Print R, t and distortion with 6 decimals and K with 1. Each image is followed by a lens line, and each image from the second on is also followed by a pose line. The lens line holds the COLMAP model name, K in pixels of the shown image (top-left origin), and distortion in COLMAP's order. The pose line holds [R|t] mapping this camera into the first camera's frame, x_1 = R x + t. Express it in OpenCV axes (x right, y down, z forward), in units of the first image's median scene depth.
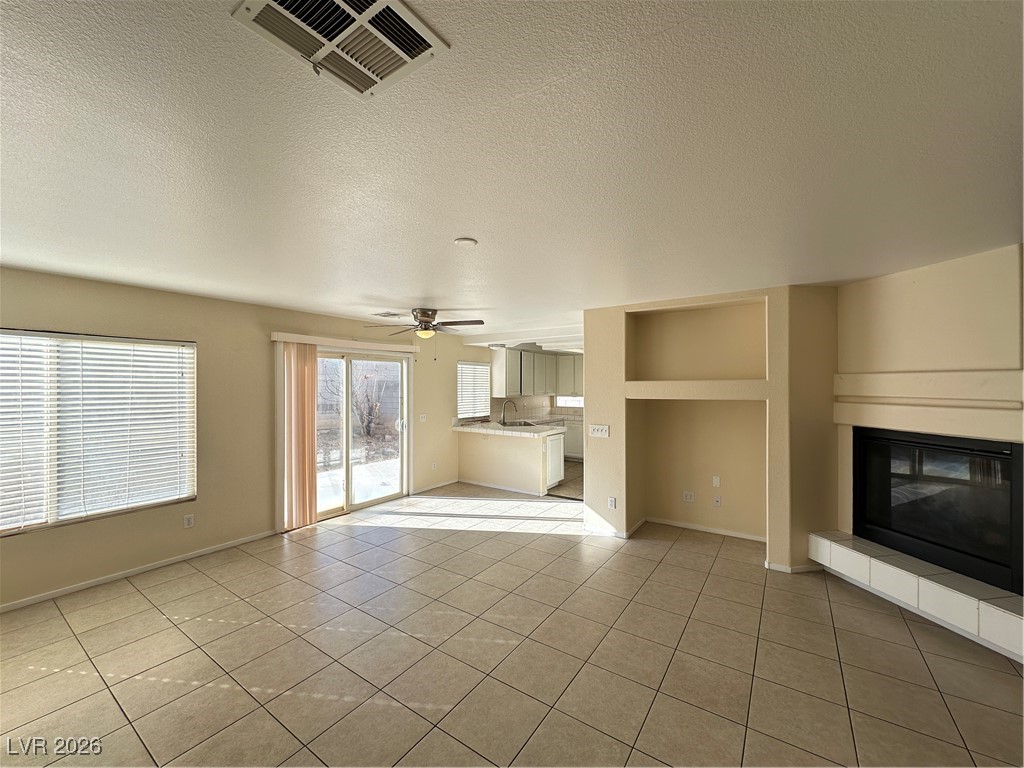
lens RADIAL K [[408.8, 0, 512.1], [0, 408.8, 385.0], [0, 0, 1]] dist [-0.001074, 0.000107]
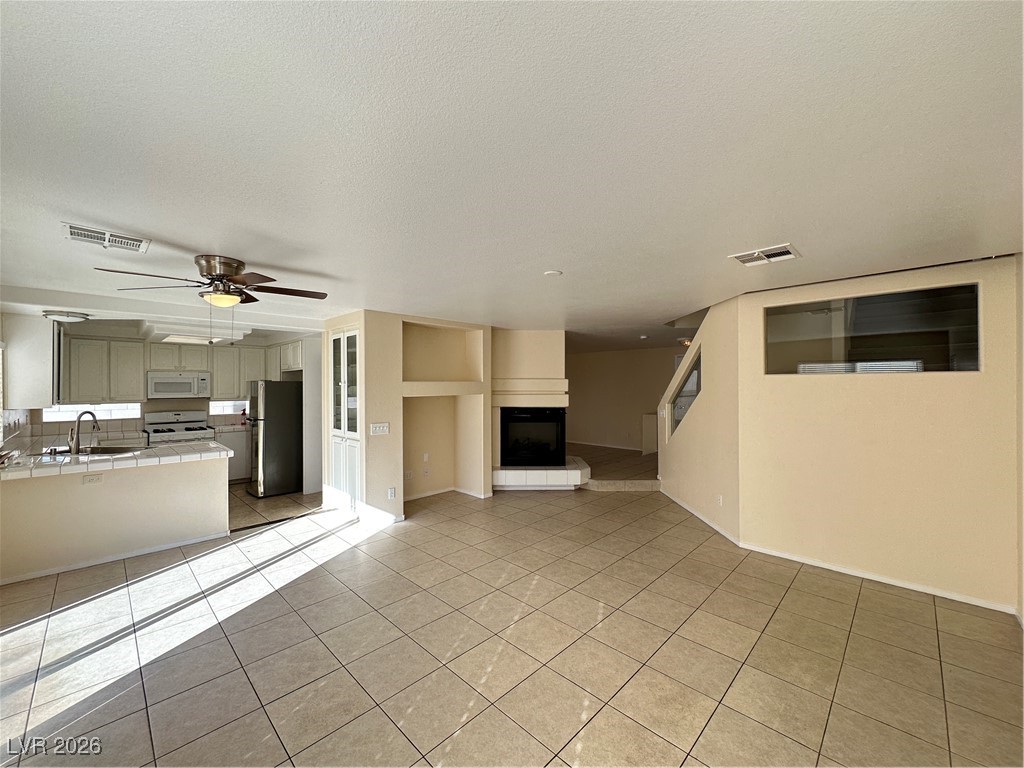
lens RADIAL K [[408.8, 0, 511.6], [0, 408.8, 384.4], [0, 0, 1]] dist [-0.001074, 0.000107]
pose [[0.173289, 0.002997, 0.984866, -0.741381], [0.002654, 0.999990, -0.003510, 0.003045], [-0.984867, 0.003222, 0.173279, 0.475557]]
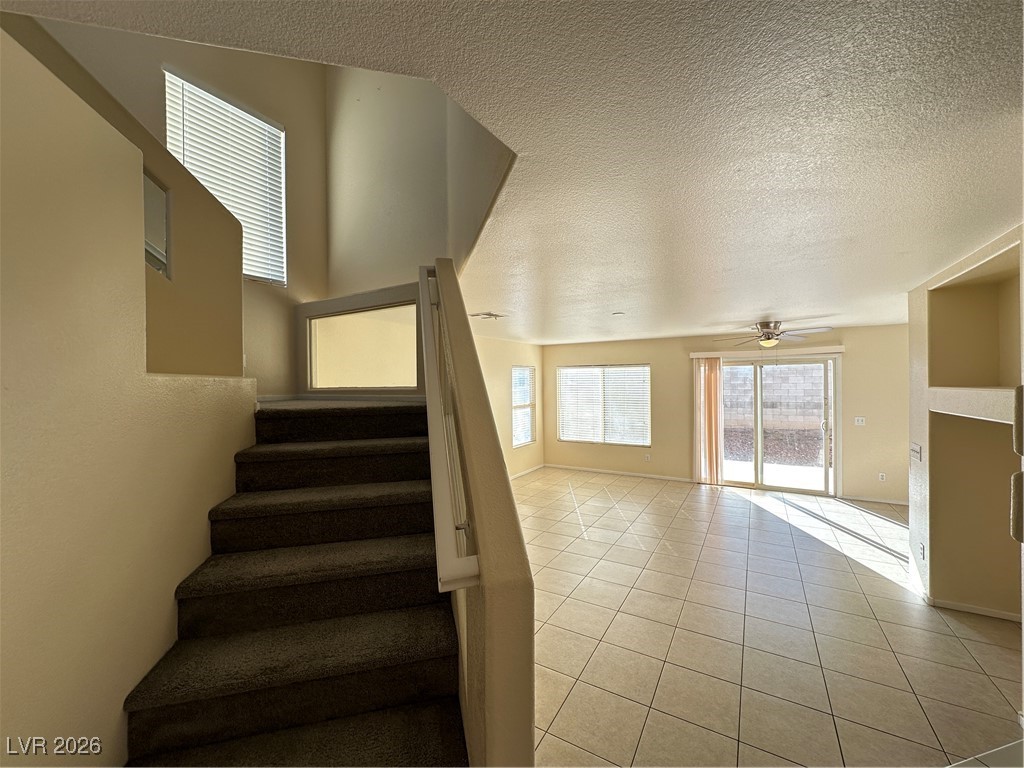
lens RADIAL K [[408.8, 0, 512.5], [0, 408.8, 383.3], [0, 0, 1]] dist [-0.001074, 0.000107]
pose [[0.065015, 0.003152, -0.997879, 0.892637], [0.012522, 0.999914, 0.003974, -0.026087], [0.997806, -0.012754, 0.064970, 0.210214]]
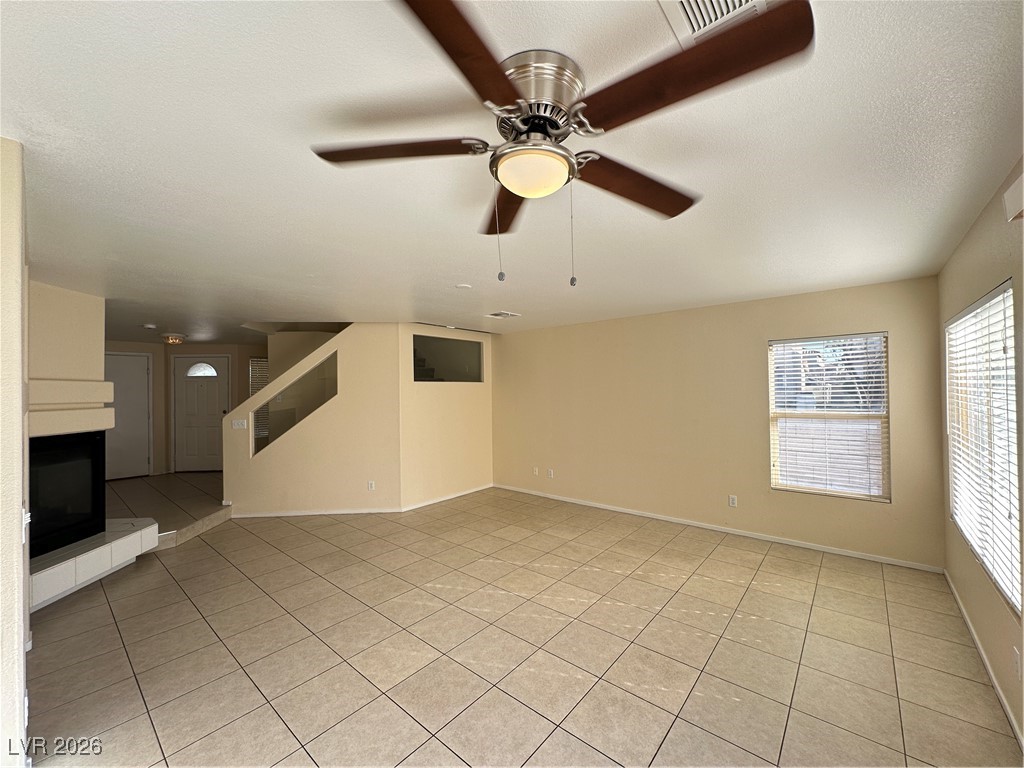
lens RADIAL K [[408.8, 0, 513.0], [0, 408.8, 385.6], [0, 0, 1]] dist [-0.001074, 0.000107]
pose [[-0.994916, 0.016637, 0.099321, -0.223198], [0.015661, 0.999821, -0.010601, 0.009697], [-0.099479, -0.008992, -0.994999, 1.269510]]
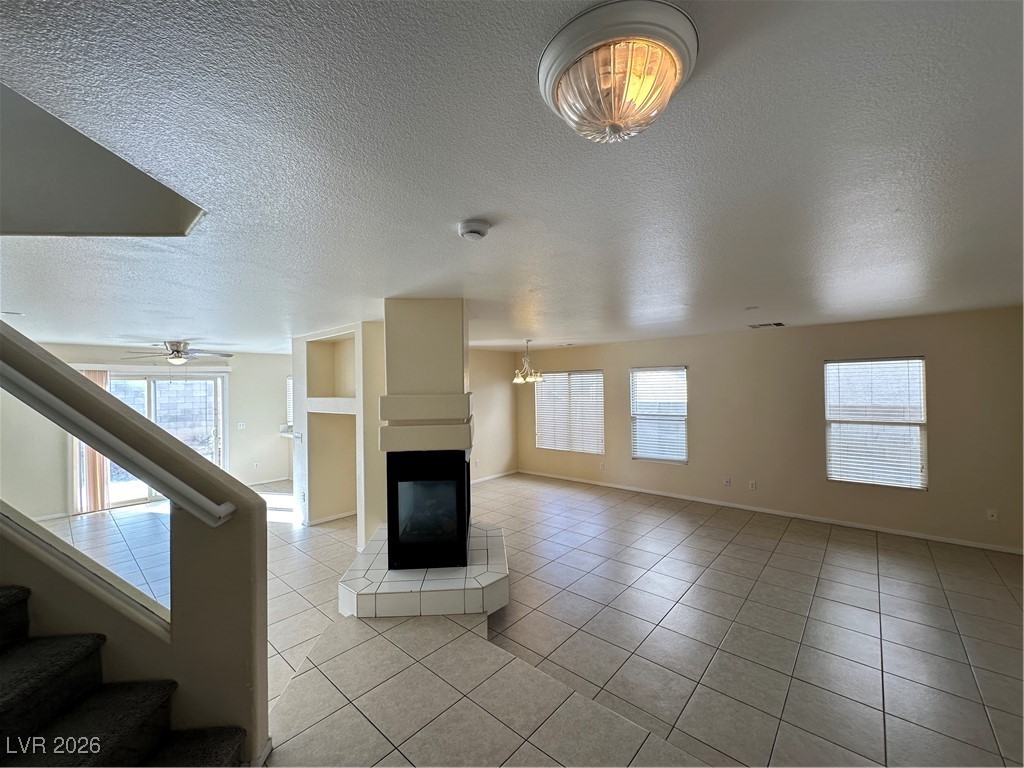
lens RADIAL K [[408.8, 0, 509.1], [0, 408.8, 384.2], [0, 0, 1]] dist [-0.001074, 0.000107]
pose [[0.992448, -0.014792, -0.121771, 0.966482], [0.014327, 0.999886, -0.004694, -0.033015], [0.121827, 0.002913, 0.992547, -0.129698]]
